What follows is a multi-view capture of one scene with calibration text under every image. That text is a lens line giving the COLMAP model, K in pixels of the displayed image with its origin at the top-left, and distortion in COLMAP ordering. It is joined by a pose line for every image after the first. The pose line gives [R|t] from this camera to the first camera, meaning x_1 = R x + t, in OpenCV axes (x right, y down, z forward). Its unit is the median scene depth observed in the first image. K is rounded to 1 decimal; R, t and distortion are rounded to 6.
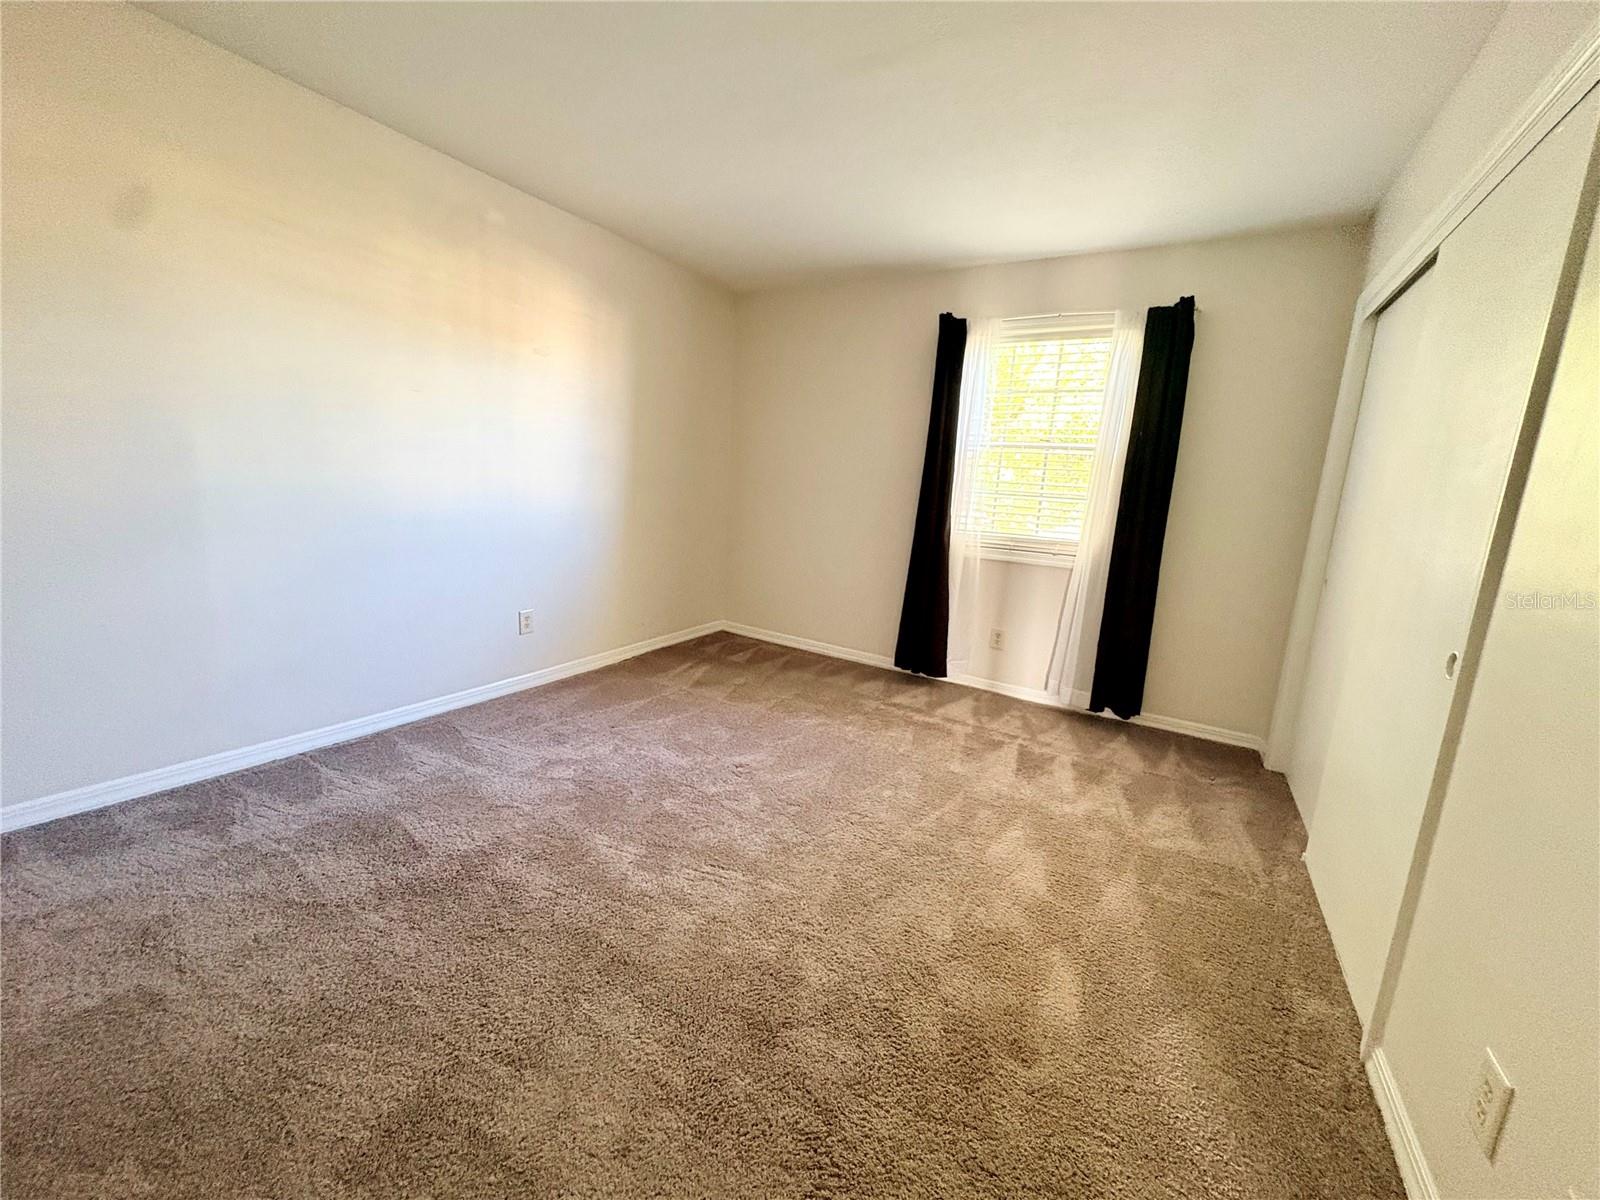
lens RADIAL K [[639.3, 0, 789.8], [0, 639.3, 598.1], [0, 0, 1]] dist [0.004379, -0.000309]
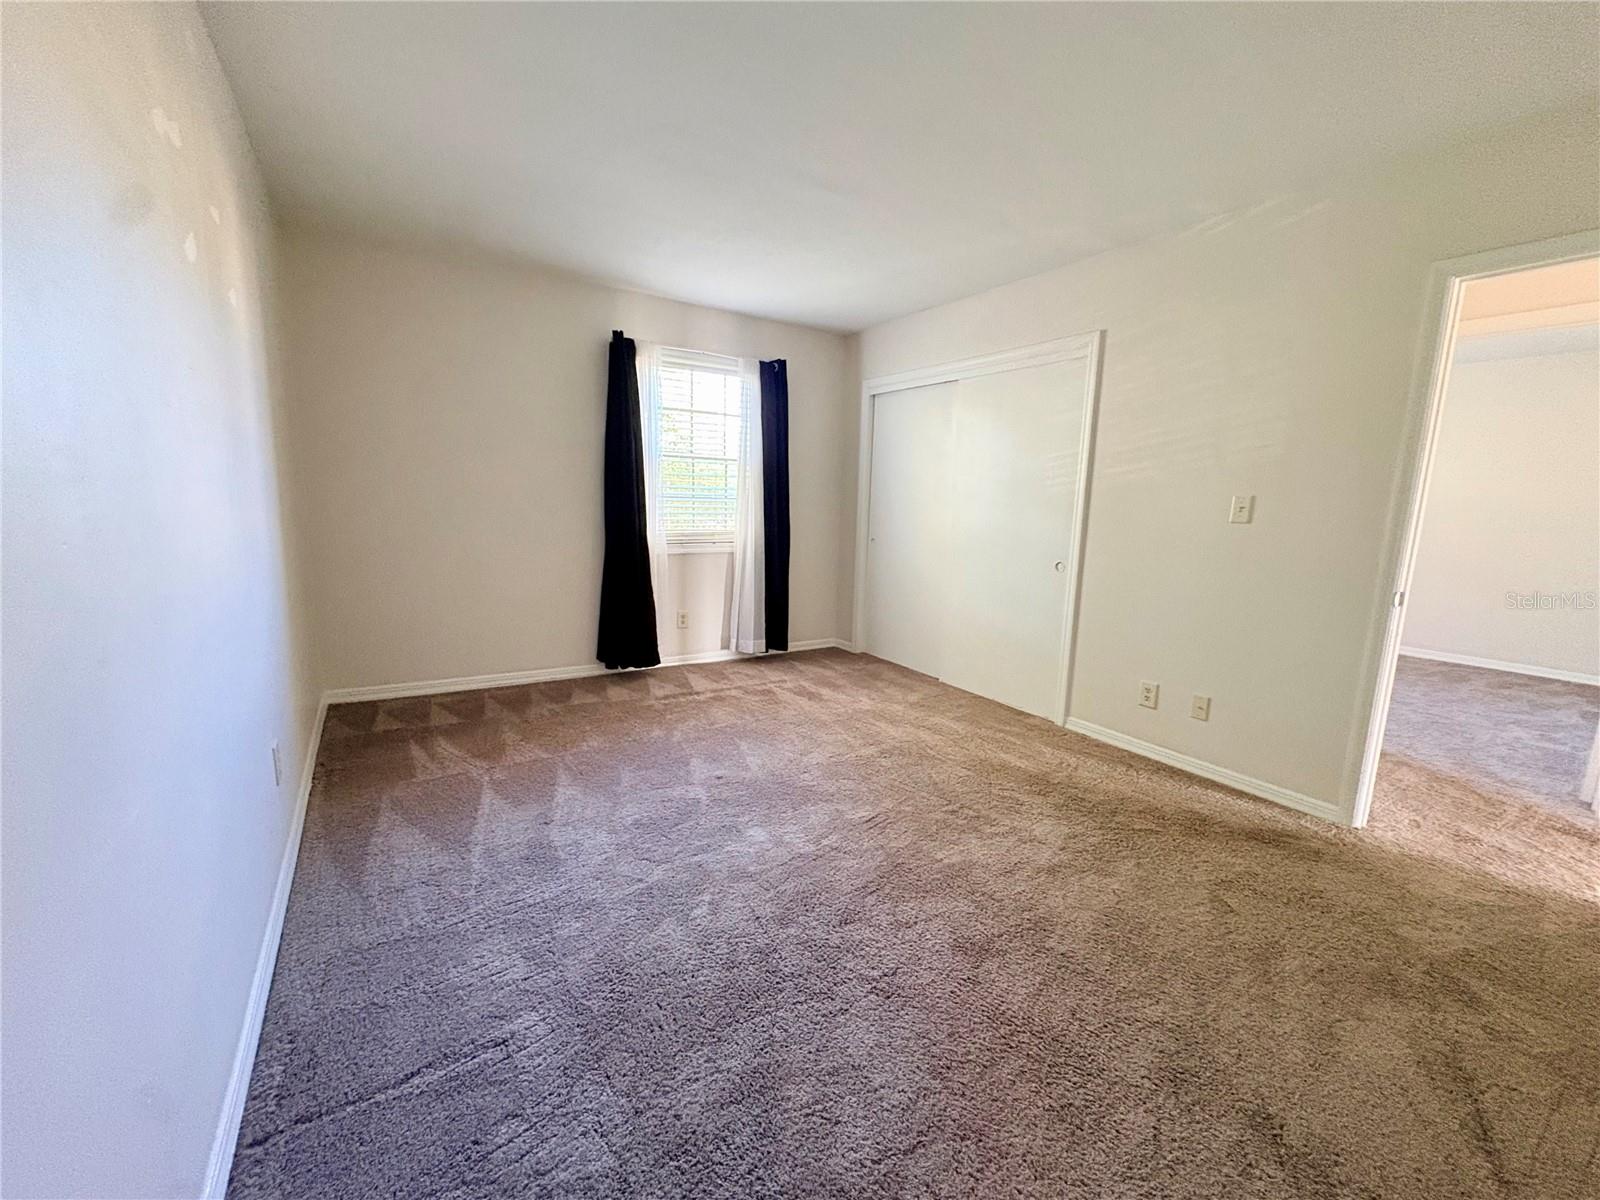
lens RADIAL K [[639.3, 0, 802.8], [0, 639.3, 602.8], [0, 0, 1]] dist [0.004379, -0.000309]
pose [[0.442563, -0.199664, 0.874227, -0.670672], [0.158051, 0.977003, 0.143126, -0.112089], [-0.882699, 0.074830, 0.463942, 0.282202]]
